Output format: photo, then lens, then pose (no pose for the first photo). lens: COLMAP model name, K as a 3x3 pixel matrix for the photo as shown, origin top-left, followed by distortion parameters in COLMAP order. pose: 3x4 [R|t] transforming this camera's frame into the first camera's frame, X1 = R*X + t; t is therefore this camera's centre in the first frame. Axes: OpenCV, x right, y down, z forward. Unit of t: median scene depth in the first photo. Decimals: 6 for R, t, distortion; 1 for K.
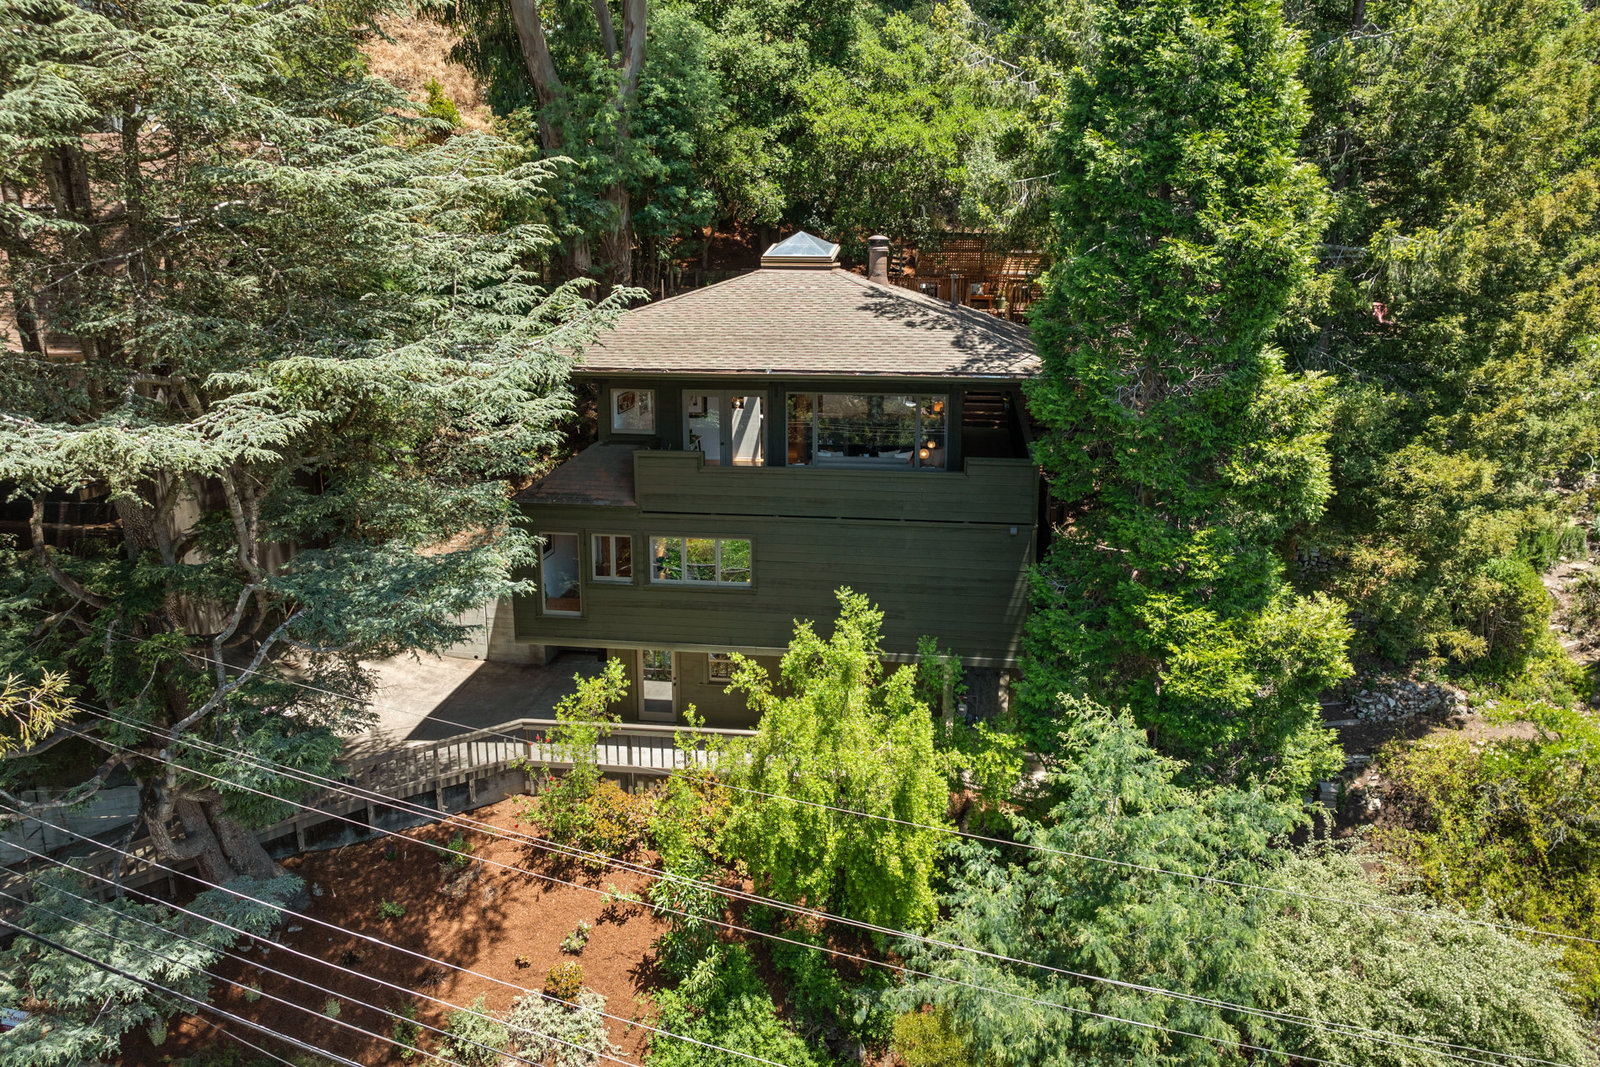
lens RADIAL K [[1095.4, 0, 802.3], [0, 1095.4, 532.5], [0, 0, 1]] dist [-0.009919, -0.003240]
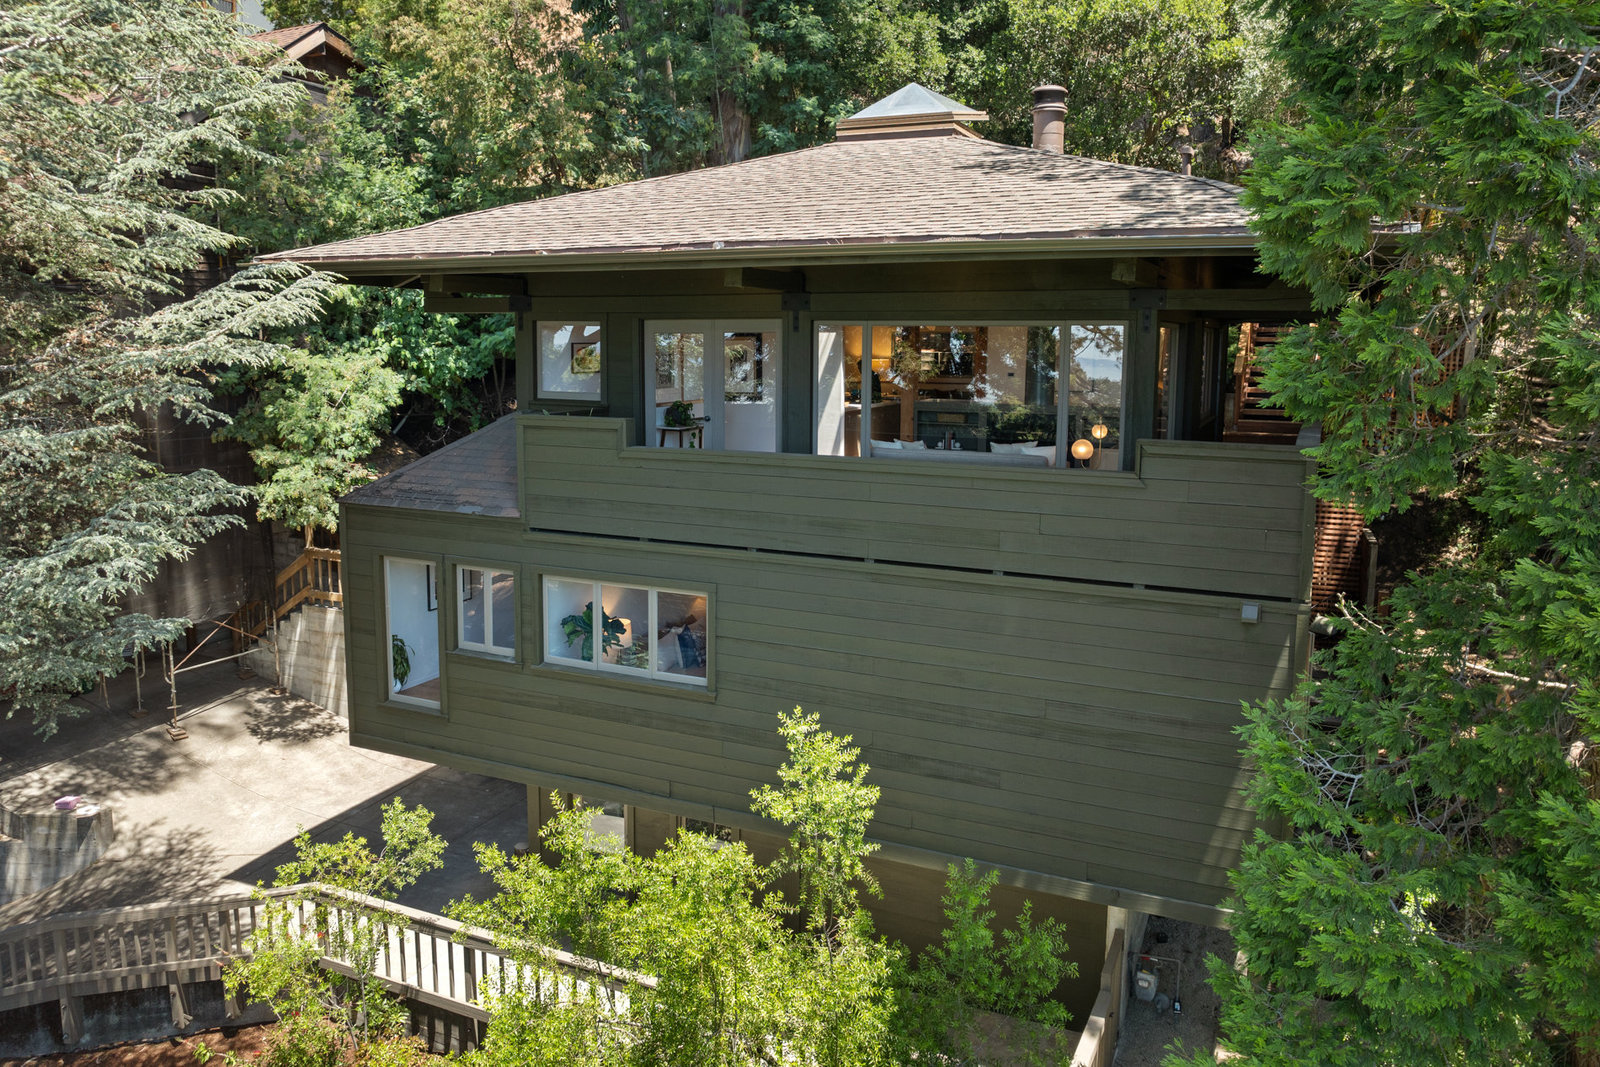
lens RADIAL K [[1095.4, 0, 796.6], [0, 1095.4, 533.8], [0, 0, 1]] dist [-0.009919, -0.003240]
pose [[0.959658, 0.046984, -0.277218, 0.128182], [-0.063371, 0.996714, -0.050448, 0.001963], [0.273937, 0.065980, 0.959482, 0.483908]]
